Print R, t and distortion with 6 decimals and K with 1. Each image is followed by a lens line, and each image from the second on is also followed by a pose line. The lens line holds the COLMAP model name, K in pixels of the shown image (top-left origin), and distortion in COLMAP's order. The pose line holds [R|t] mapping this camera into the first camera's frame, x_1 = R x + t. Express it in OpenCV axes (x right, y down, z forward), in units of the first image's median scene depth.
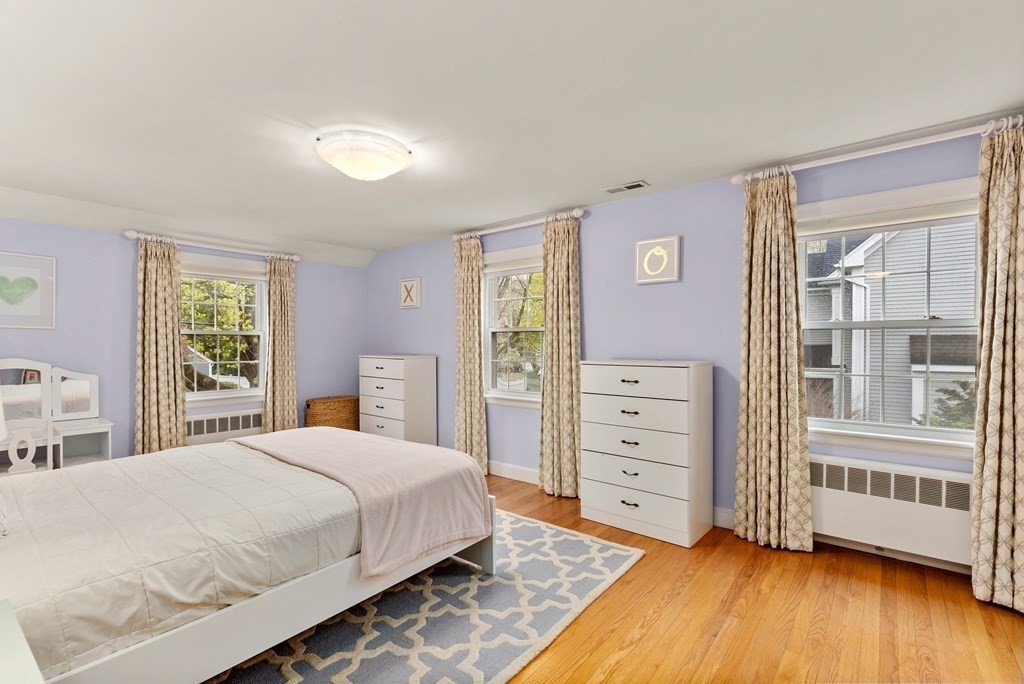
lens RADIAL K [[466.0, 0, 507.9], [0, 466.0, 344.8], [0, 0, 1]] dist [-0.010394, 0.002986]
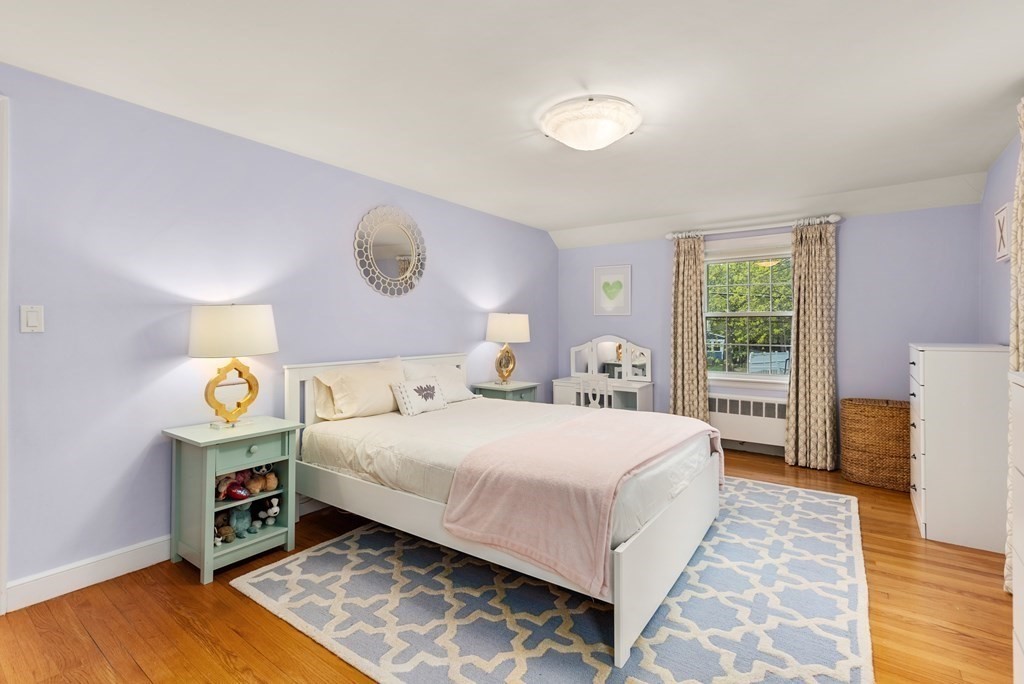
lens RADIAL K [[466.0, 0, 508.0], [0, 466.0, 336.2], [0, 0, 1]] dist [-0.010394, 0.002986]
pose [[0.064447, 0.021430, -0.997691, 0.470922], [-0.003225, 0.999769, 0.021266, 0.000414], [0.997916, 0.001847, 0.064501, 0.603080]]
